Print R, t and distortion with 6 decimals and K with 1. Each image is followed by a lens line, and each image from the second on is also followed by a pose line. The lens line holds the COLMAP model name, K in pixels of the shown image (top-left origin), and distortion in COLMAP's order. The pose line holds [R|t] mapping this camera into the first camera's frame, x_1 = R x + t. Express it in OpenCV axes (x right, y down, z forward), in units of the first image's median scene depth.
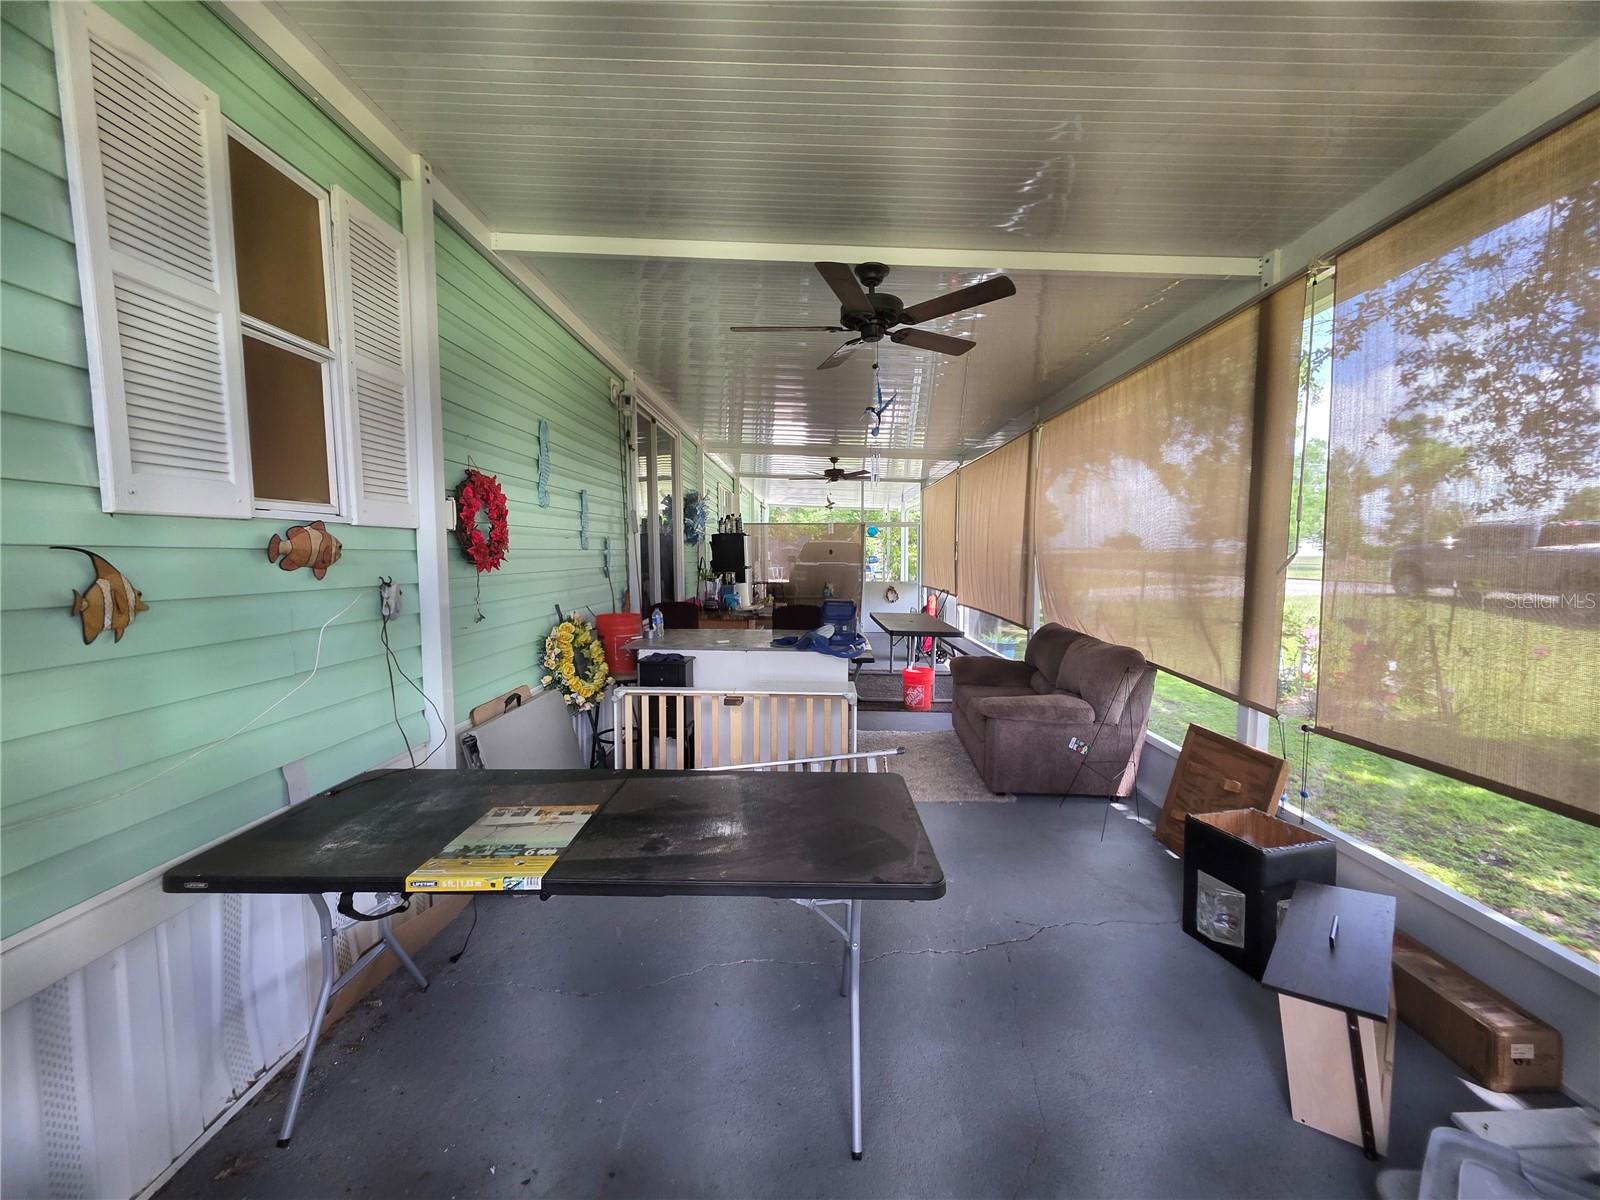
lens RADIAL K [[635.9, 0, 808.9], [0, 635.9, 597.7], [0, 0, 1]] dist [0.006814, -0.001198]
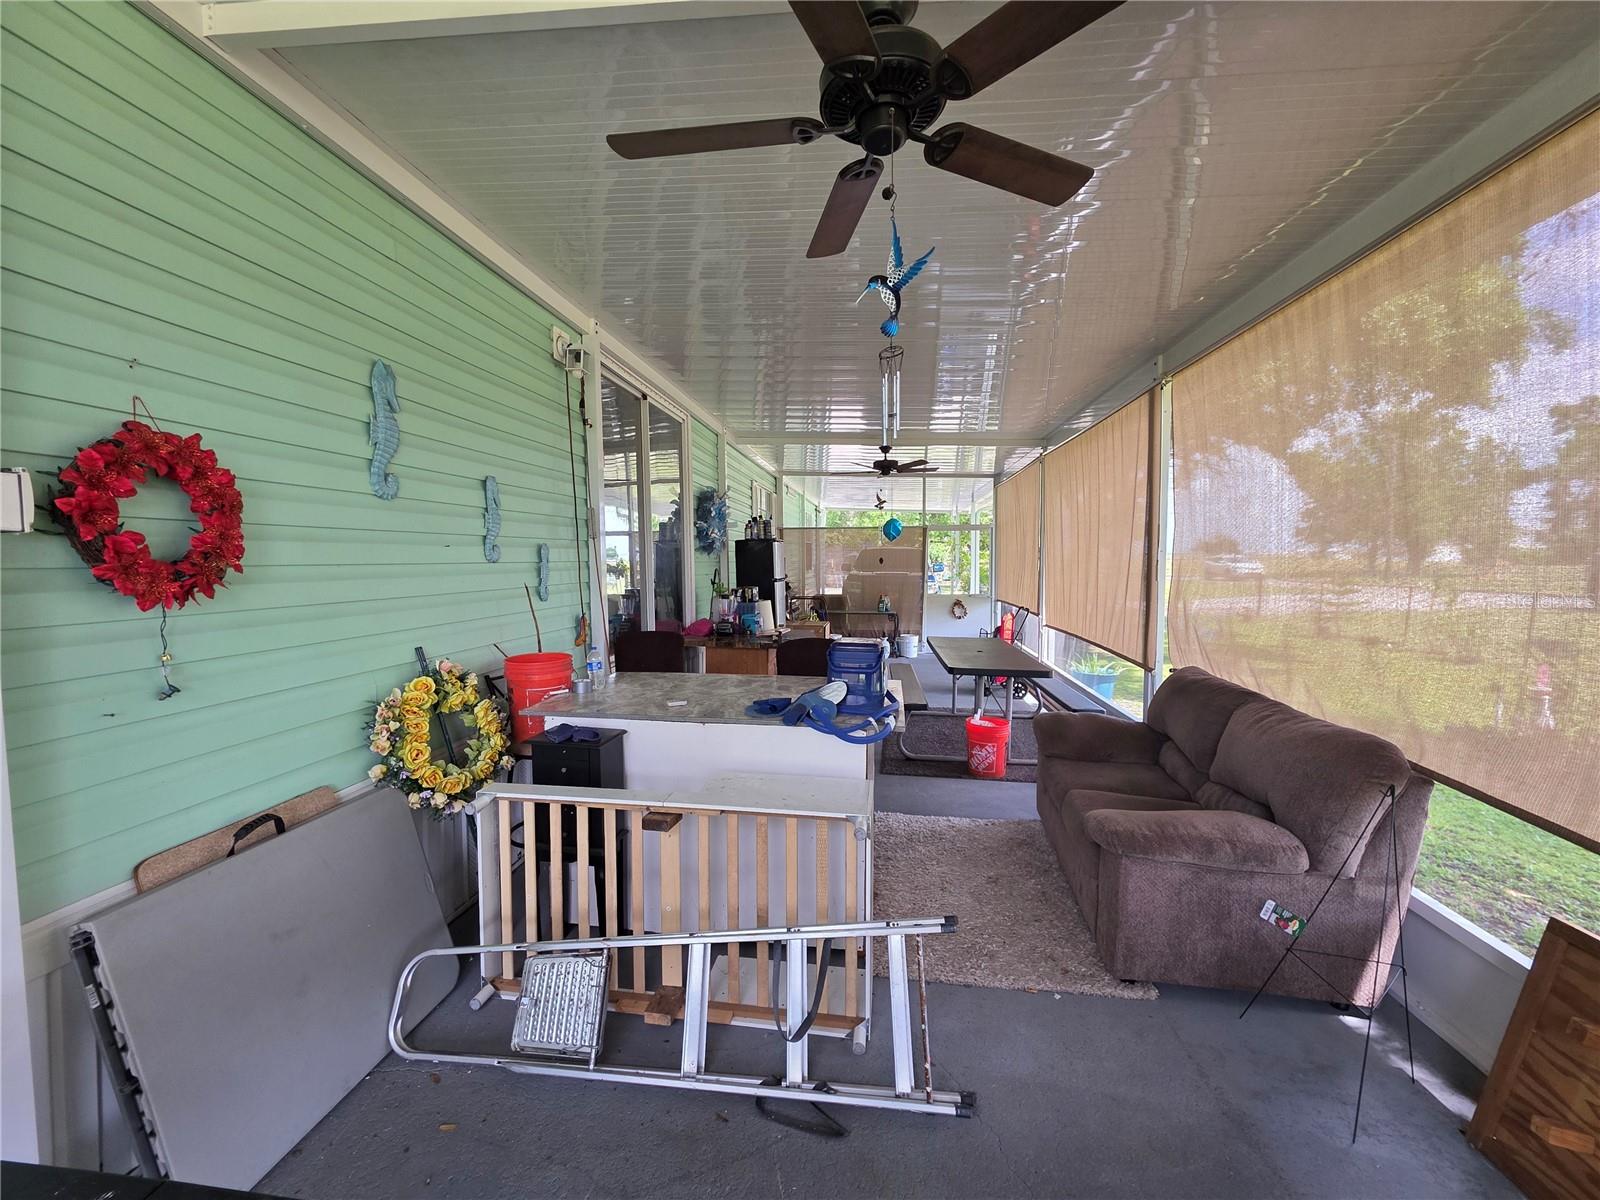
lens RADIAL K [[635.9, 0, 806.3], [0, 635.9, 599.6], [0, 0, 1]] dist [0.006814, -0.001198]
pose [[0.993366, 0.003500, -0.114942, 0.059662], [-0.004289, 0.999969, -0.006619, -0.028279], [0.114915, 0.007068, 0.993350, 0.307179]]
